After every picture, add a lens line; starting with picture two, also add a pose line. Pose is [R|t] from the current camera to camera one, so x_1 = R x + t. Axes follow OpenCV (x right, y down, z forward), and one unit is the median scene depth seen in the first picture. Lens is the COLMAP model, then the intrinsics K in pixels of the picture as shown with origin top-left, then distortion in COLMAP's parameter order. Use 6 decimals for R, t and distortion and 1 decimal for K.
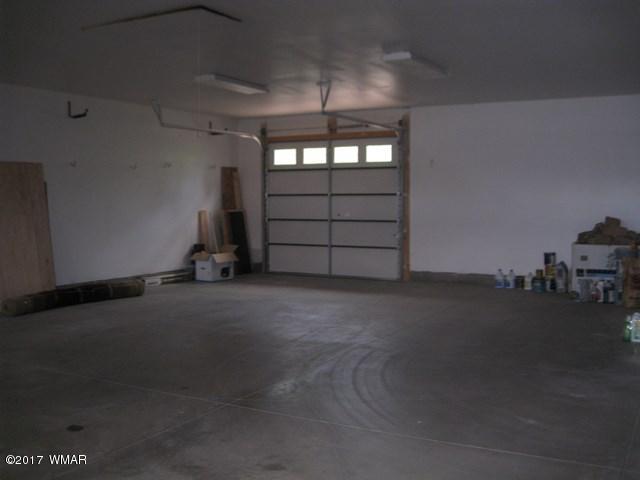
lens RADIAL K [[685.9, 0, 324.0], [0, 685.9, 243.2], [0, 0, 1]] dist [-0.114031, 0.000000]
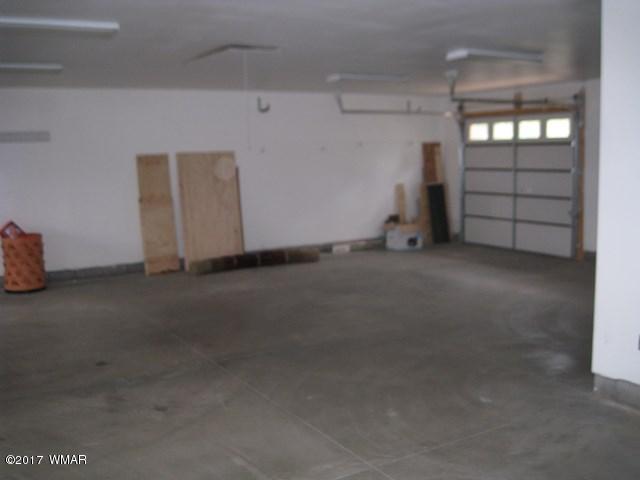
lens RADIAL K [[685.9, 0, 320.1], [0, 685.9, 236.0], [0, 0, 1]] dist [-0.114031, 0.000000]
pose [[0.866590, 0.042431, -0.497214, 0.261340], [-0.011095, 0.997771, 0.065809, -0.036376], [0.498898, -0.051513, 0.865129, -0.010508]]
